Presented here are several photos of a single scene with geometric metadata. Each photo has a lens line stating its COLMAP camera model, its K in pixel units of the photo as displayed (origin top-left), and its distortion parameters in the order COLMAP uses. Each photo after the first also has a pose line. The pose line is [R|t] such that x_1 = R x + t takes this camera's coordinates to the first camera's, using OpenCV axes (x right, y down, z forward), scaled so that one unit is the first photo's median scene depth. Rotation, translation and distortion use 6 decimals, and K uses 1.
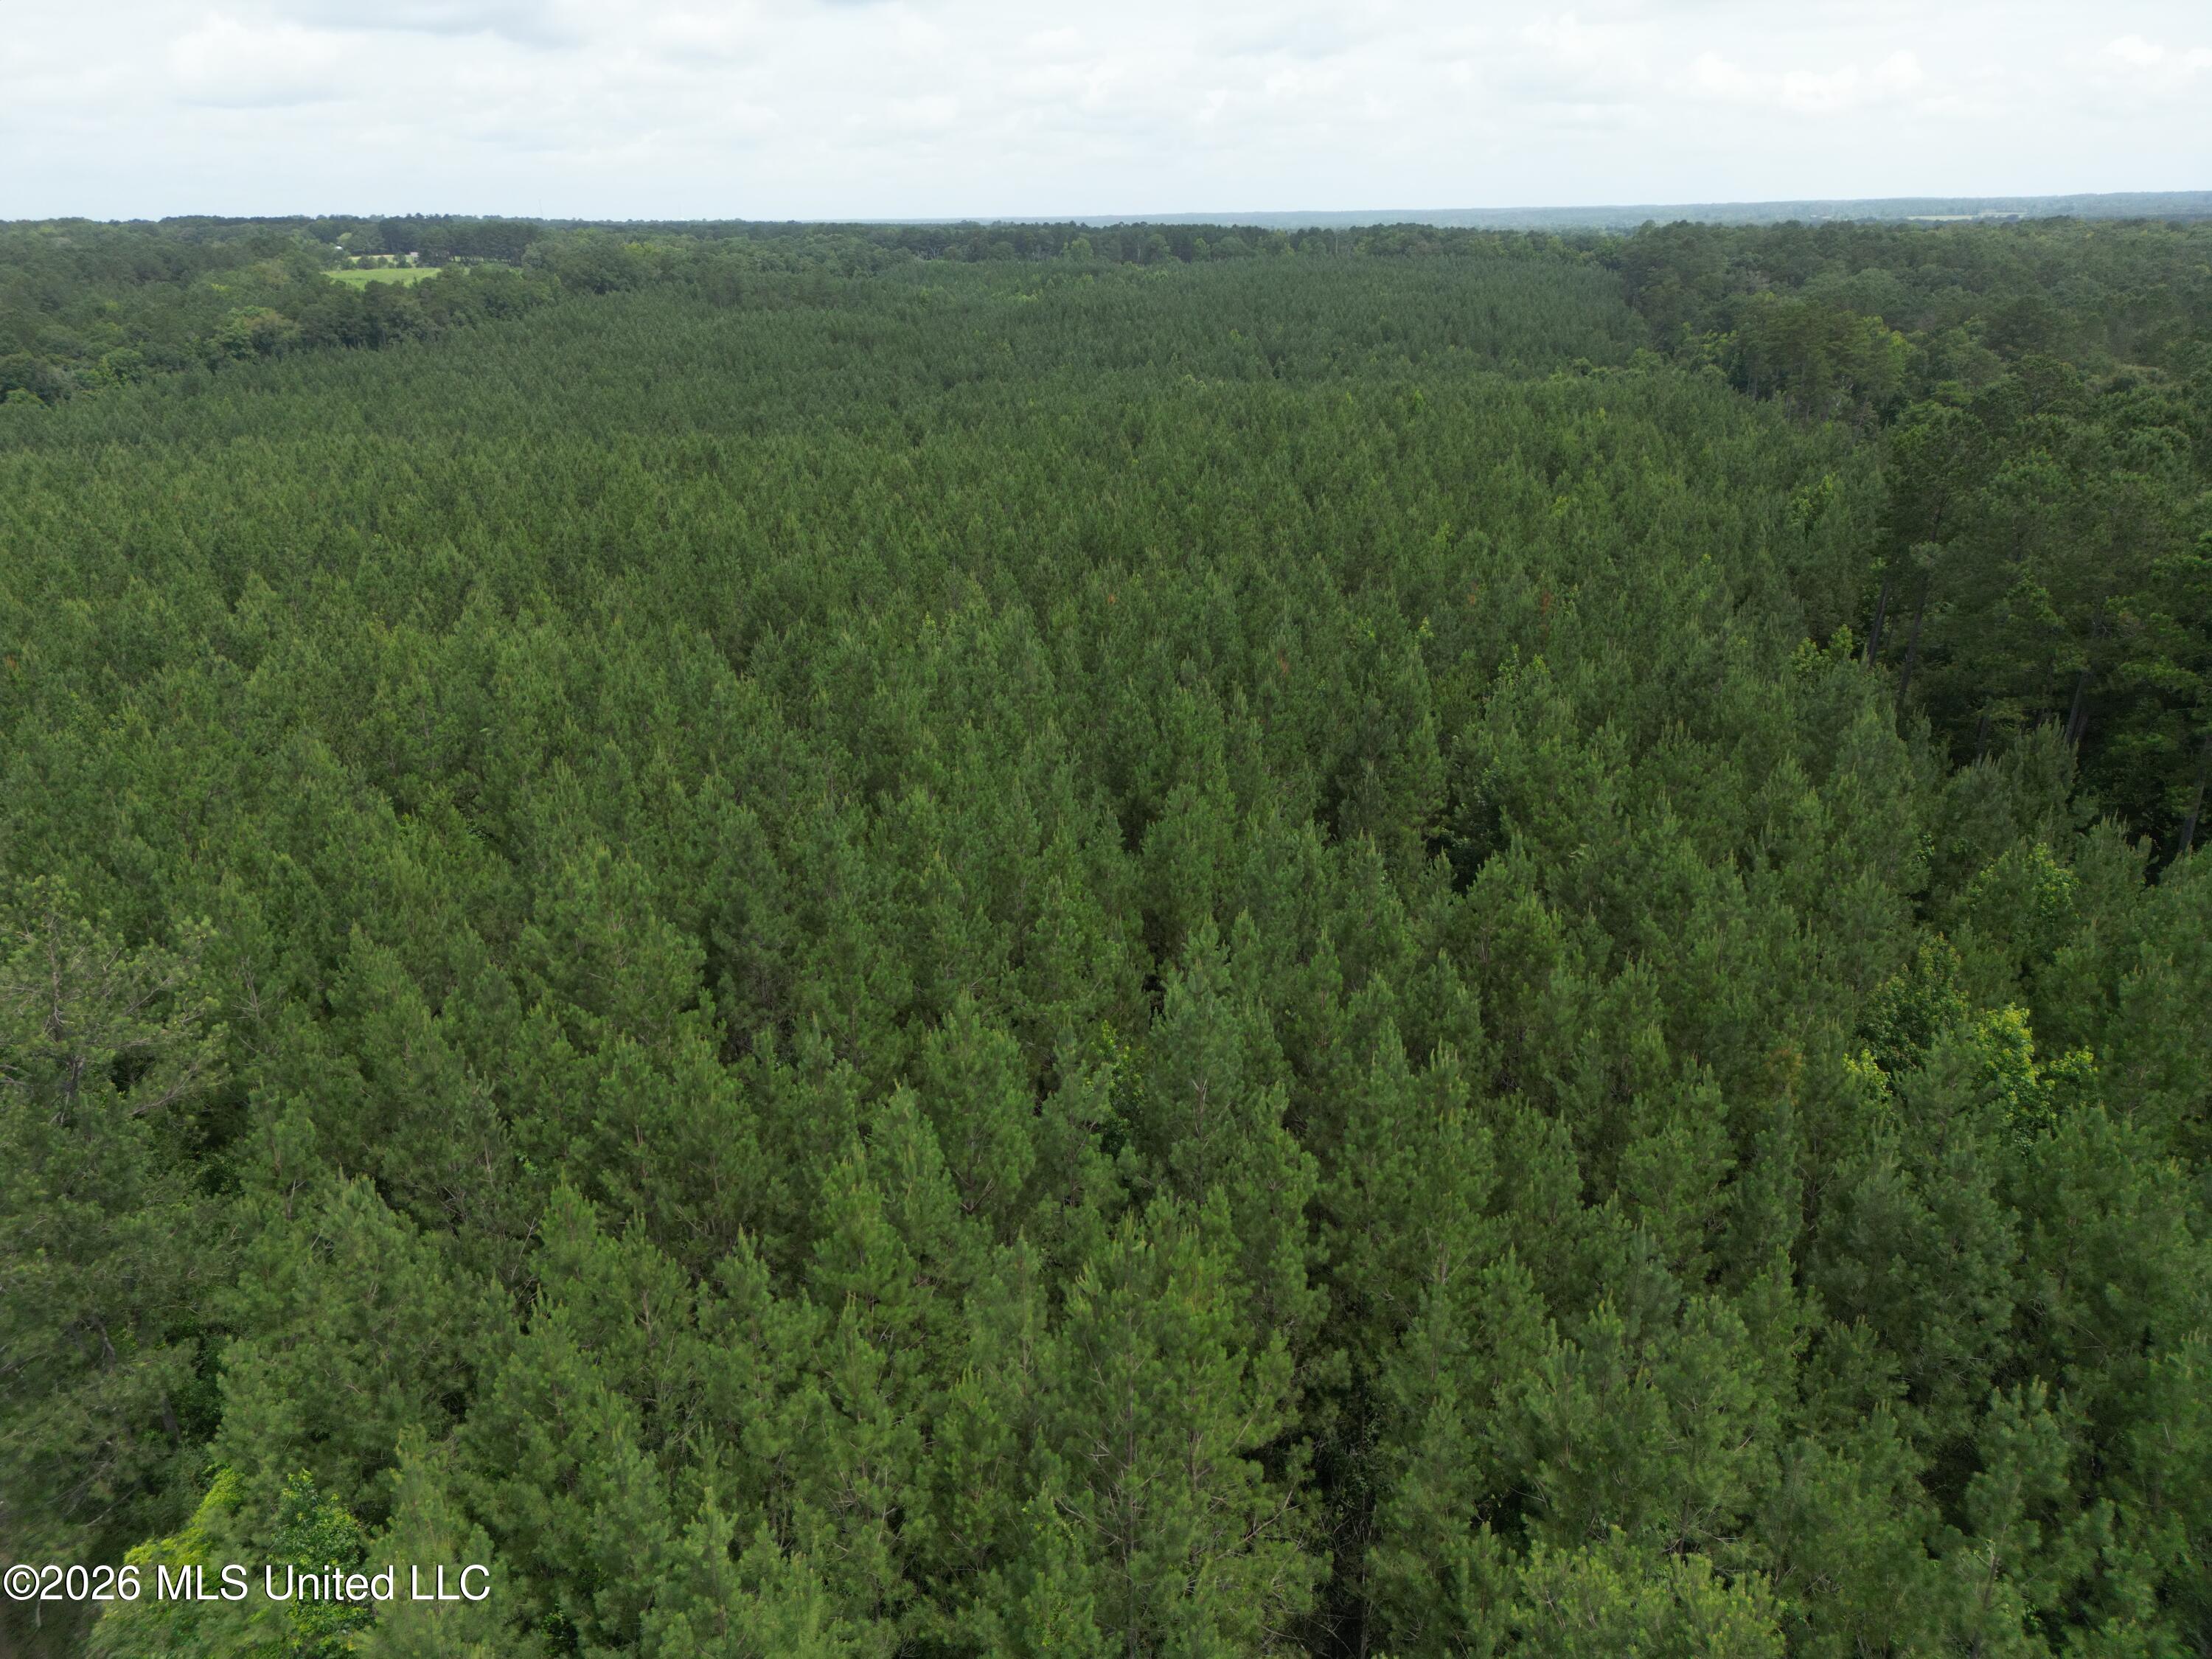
lens RADIAL K [[1569.2, 0, 1106.2], [0, 1569.2, 835.3], [0, 0, 1]] dist [0.068589, -0.058552]
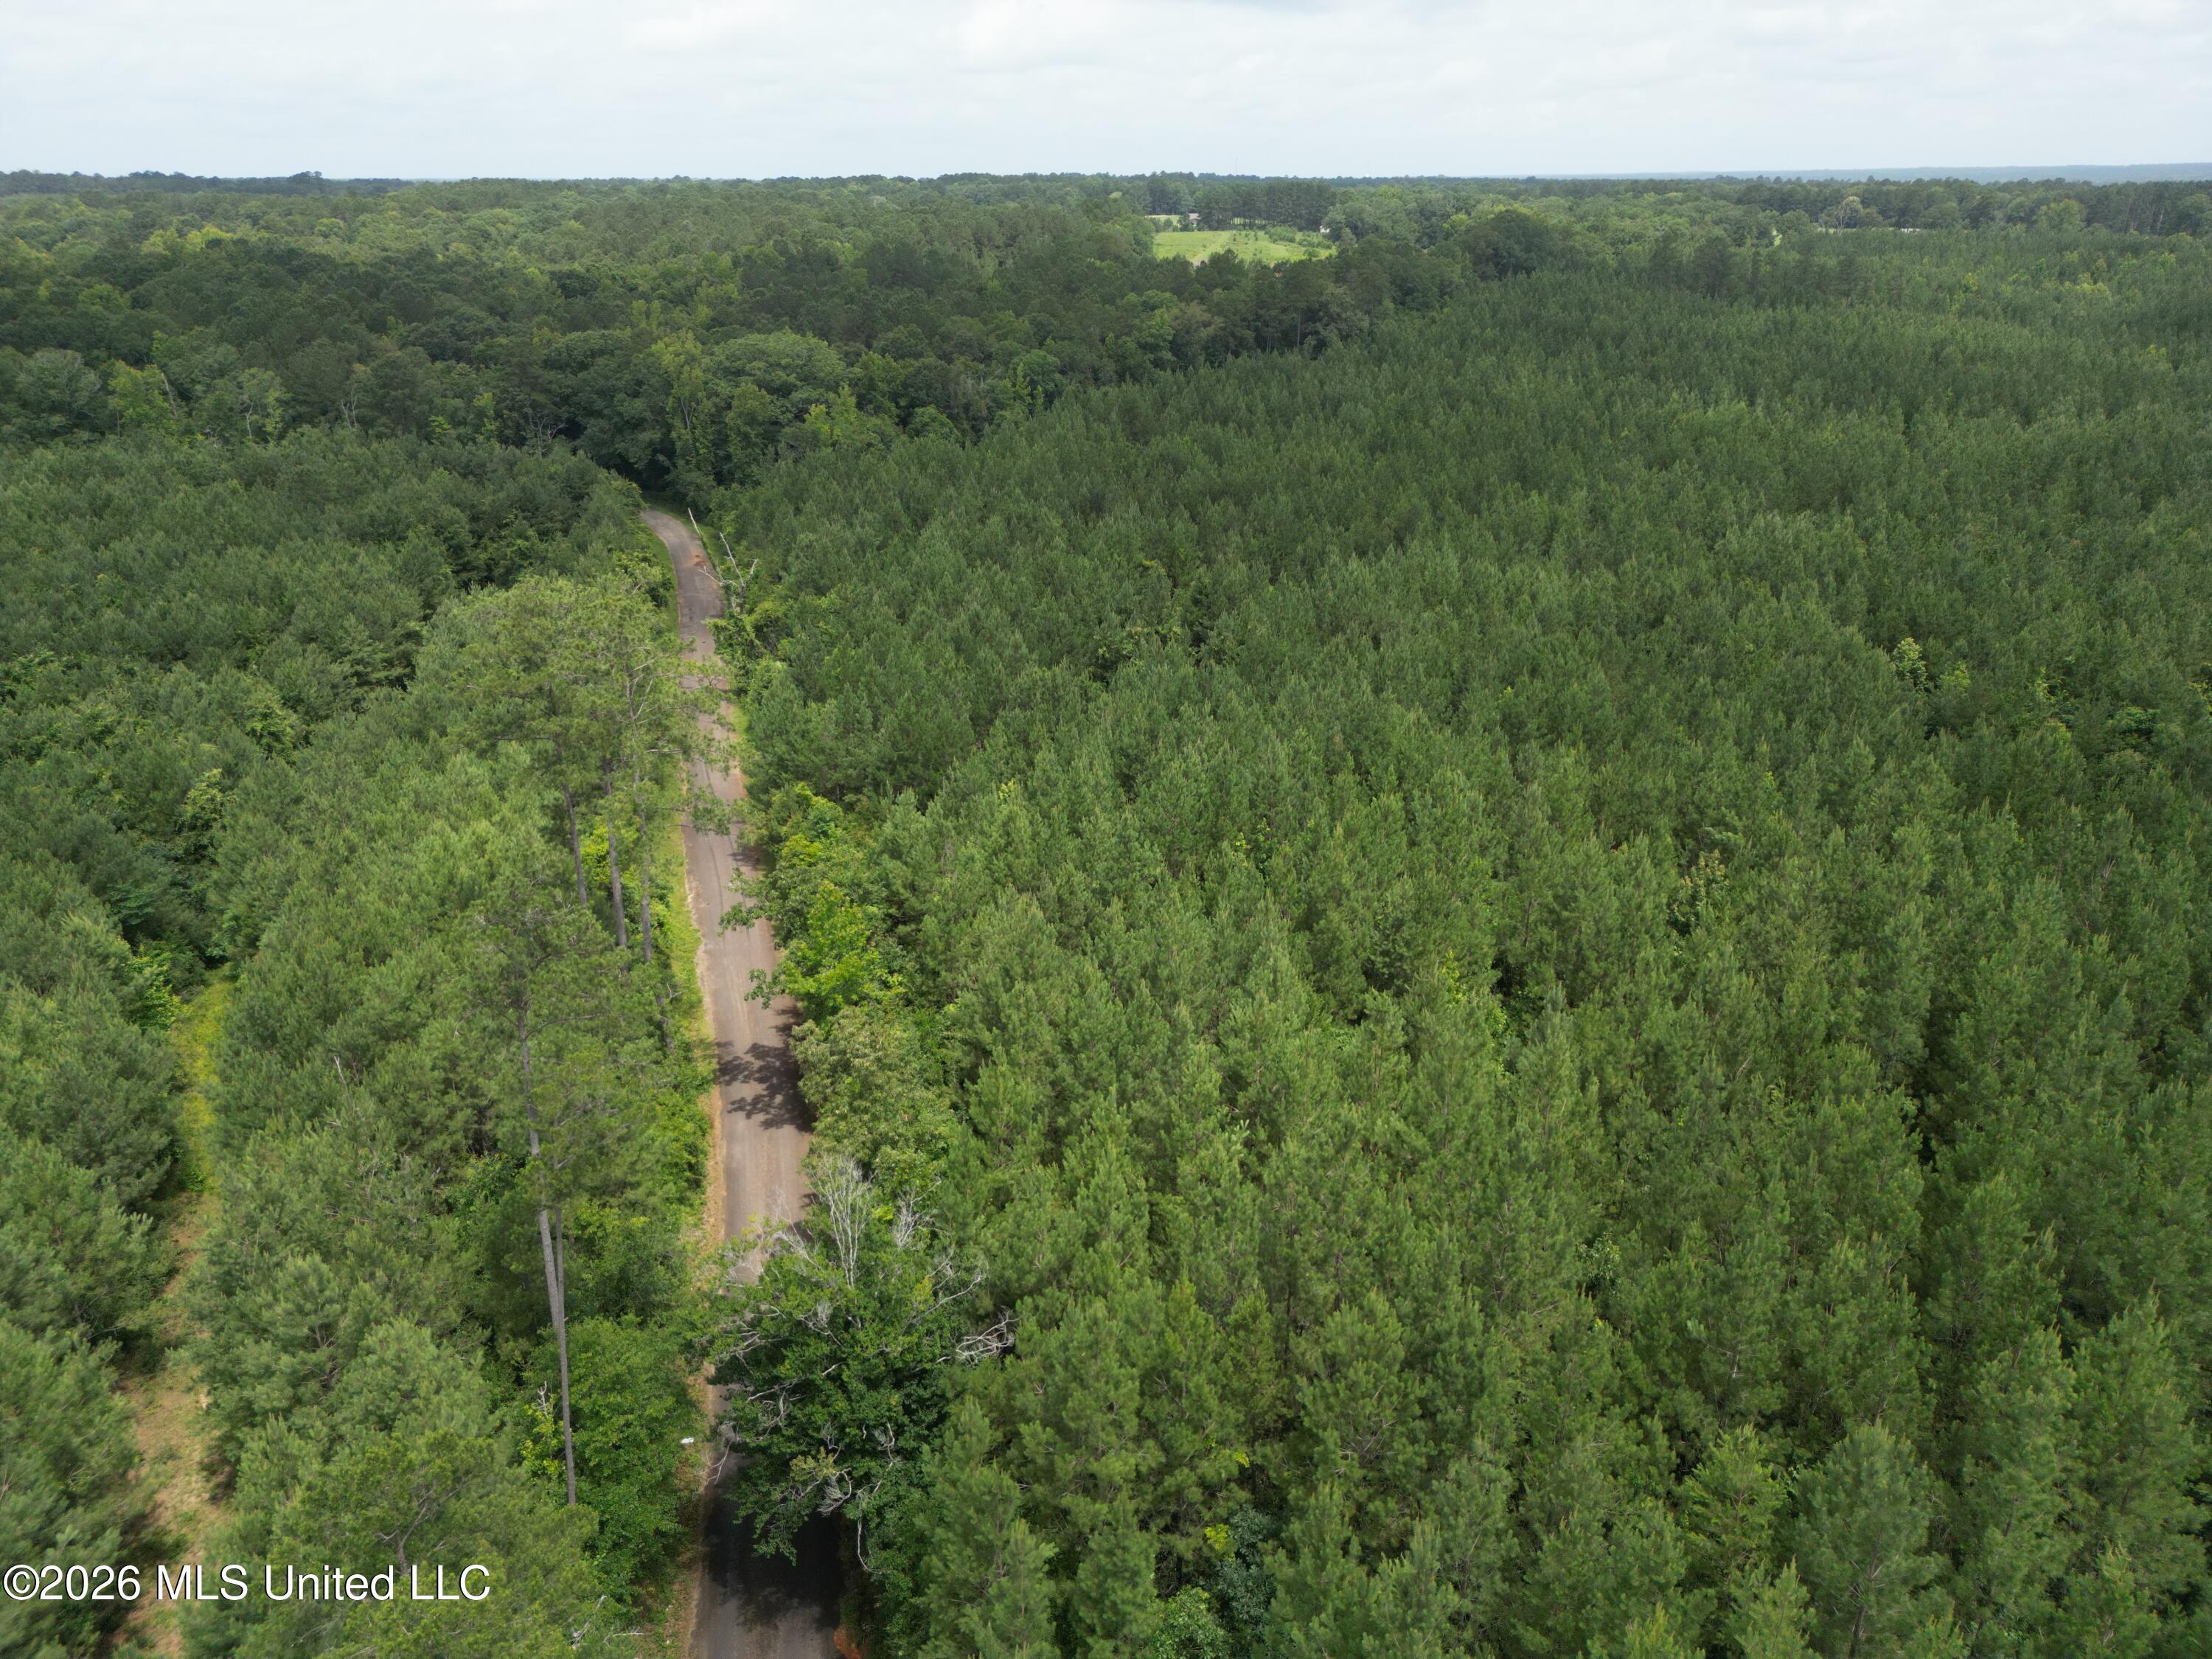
lens RADIAL K [[1569.2, 0, 1109.9], [0, 1569.2, 772.0], [0, 0, 1]] dist [0.068589, -0.058552]
pose [[0.931386, 0.136117, -0.337627, -0.412409], [-0.139494, 0.990119, 0.014361, -0.165377], [0.336246, 0.033721, 0.941170, 0.420265]]
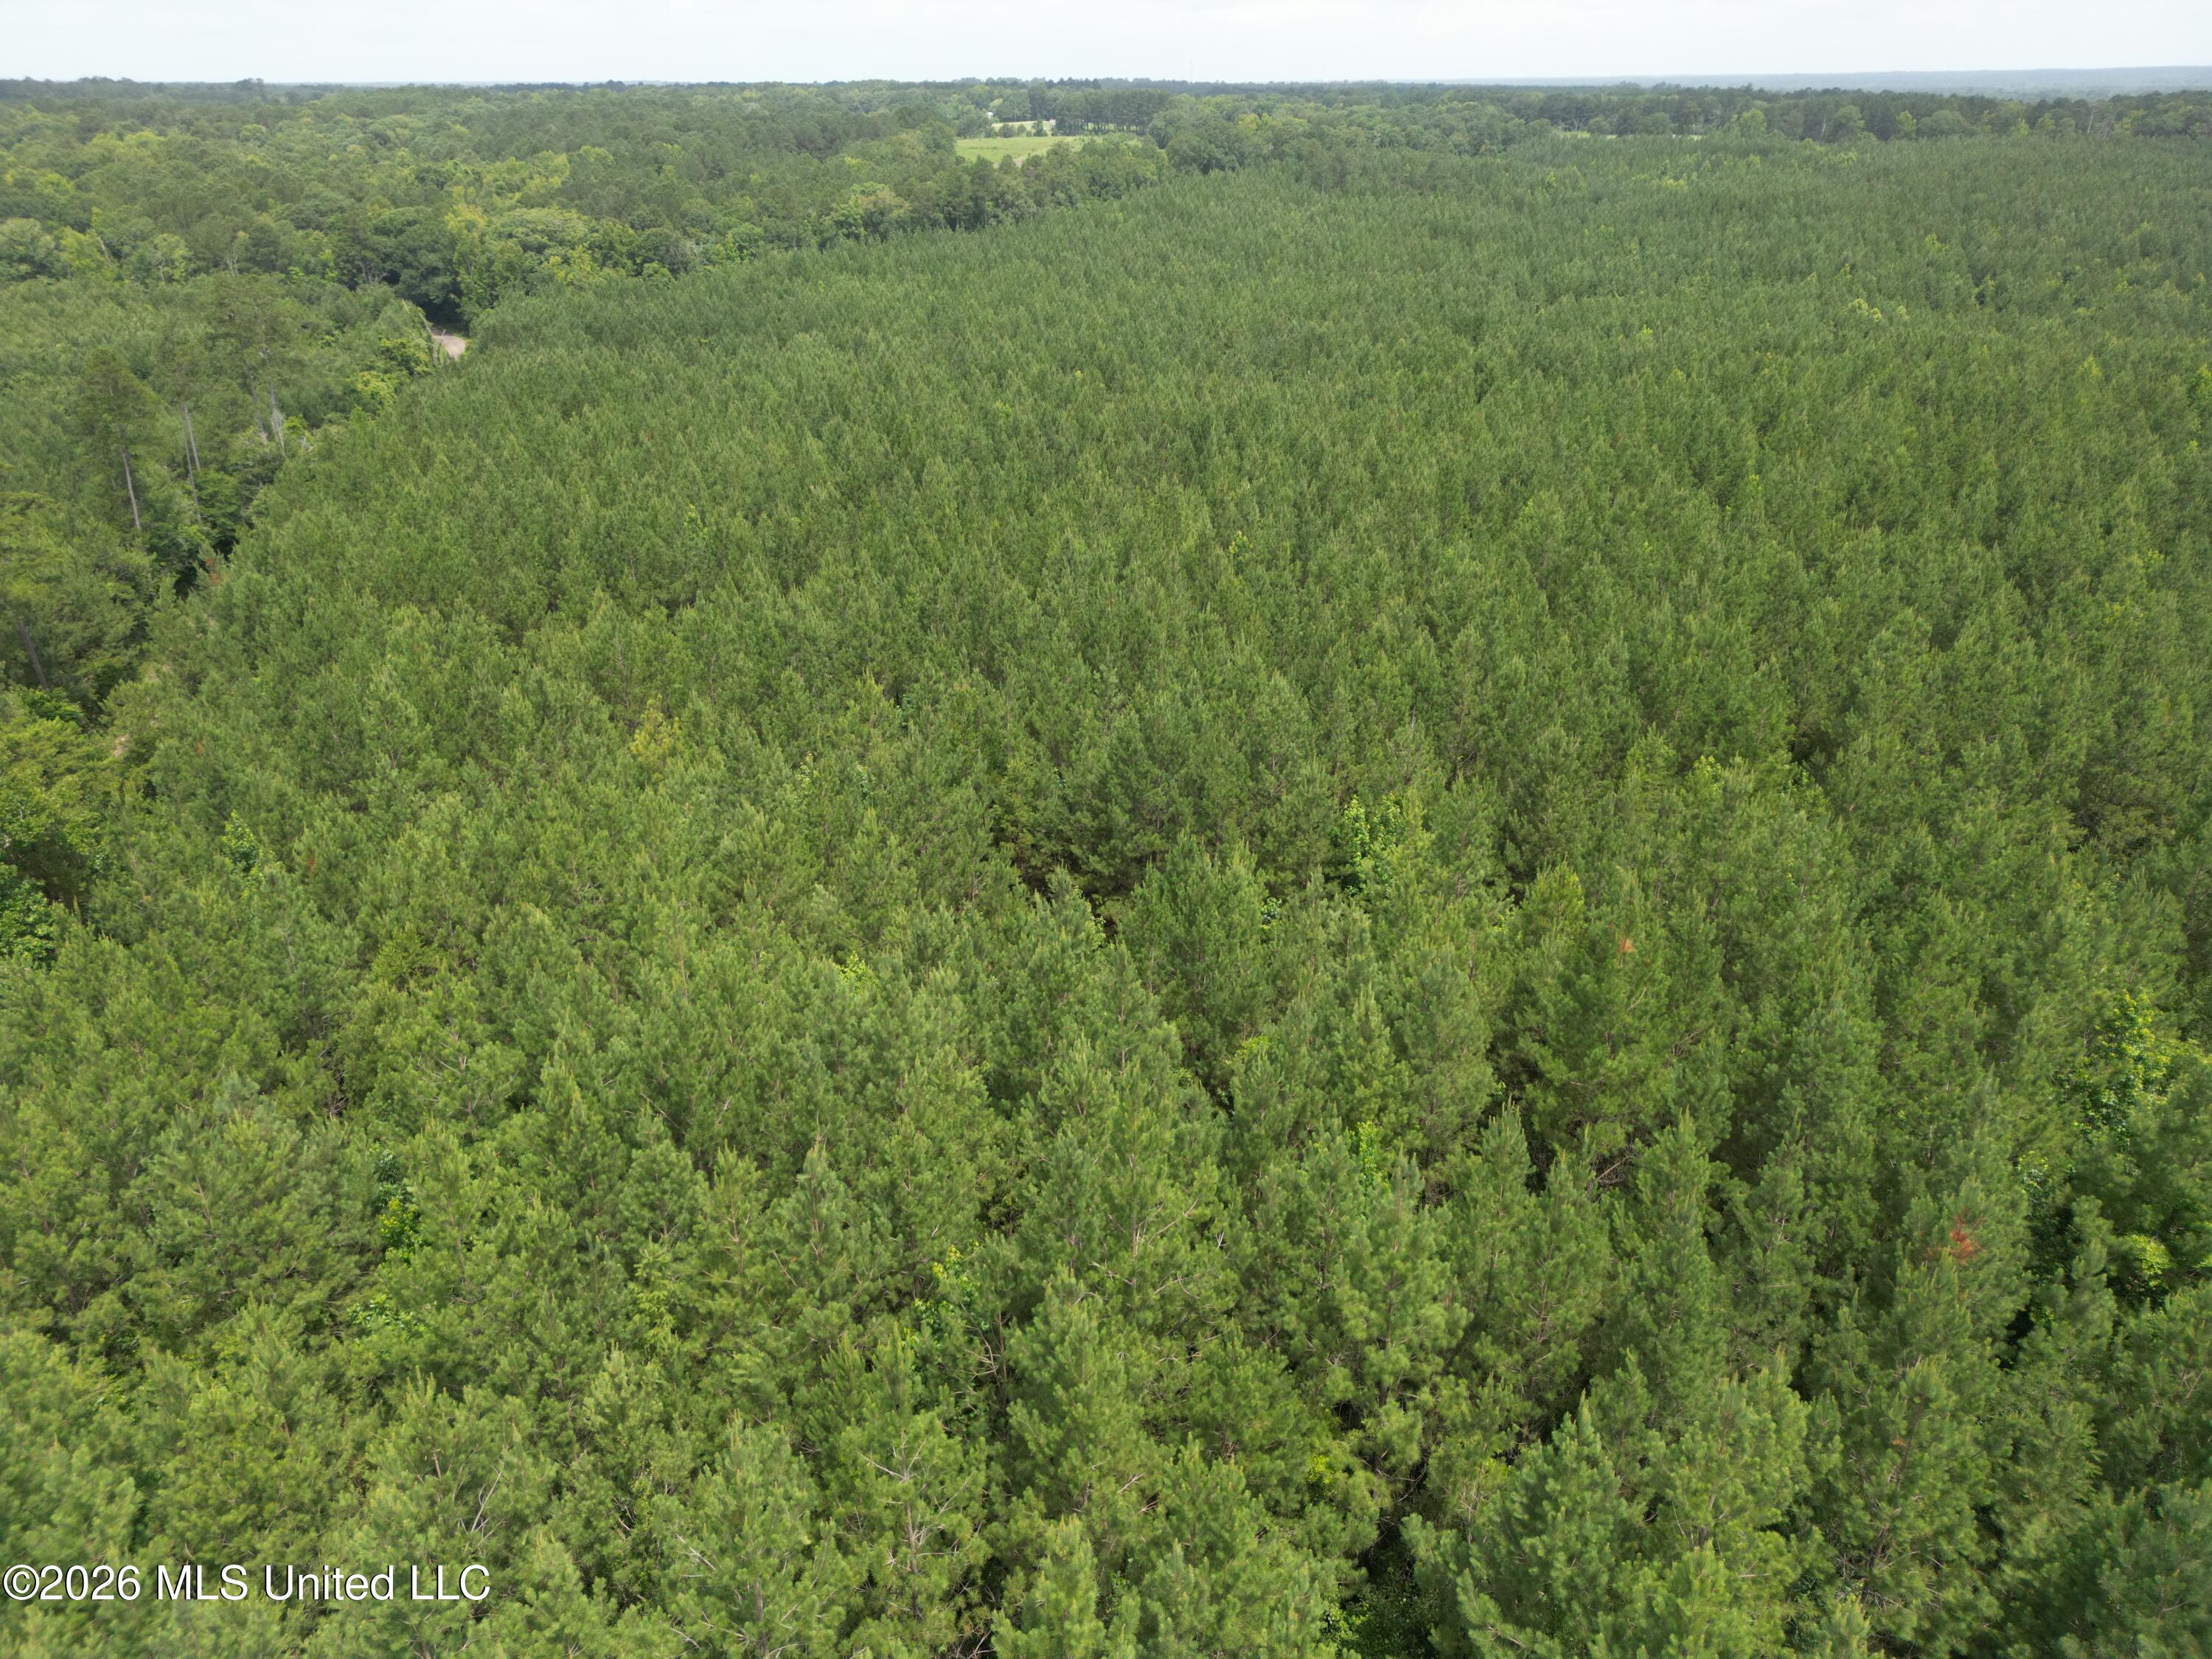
lens RADIAL K [[1569.2, 0, 1112.8], [0, 1569.2, 837.9], [0, 0, 1]] dist [0.068589, -0.058552]
pose [[0.933372, 0.162184, -0.320178, 0.002127], [-0.137575, 0.985612, 0.098199, -0.062437], [0.331497, -0.047607, 0.942254, 0.120475]]
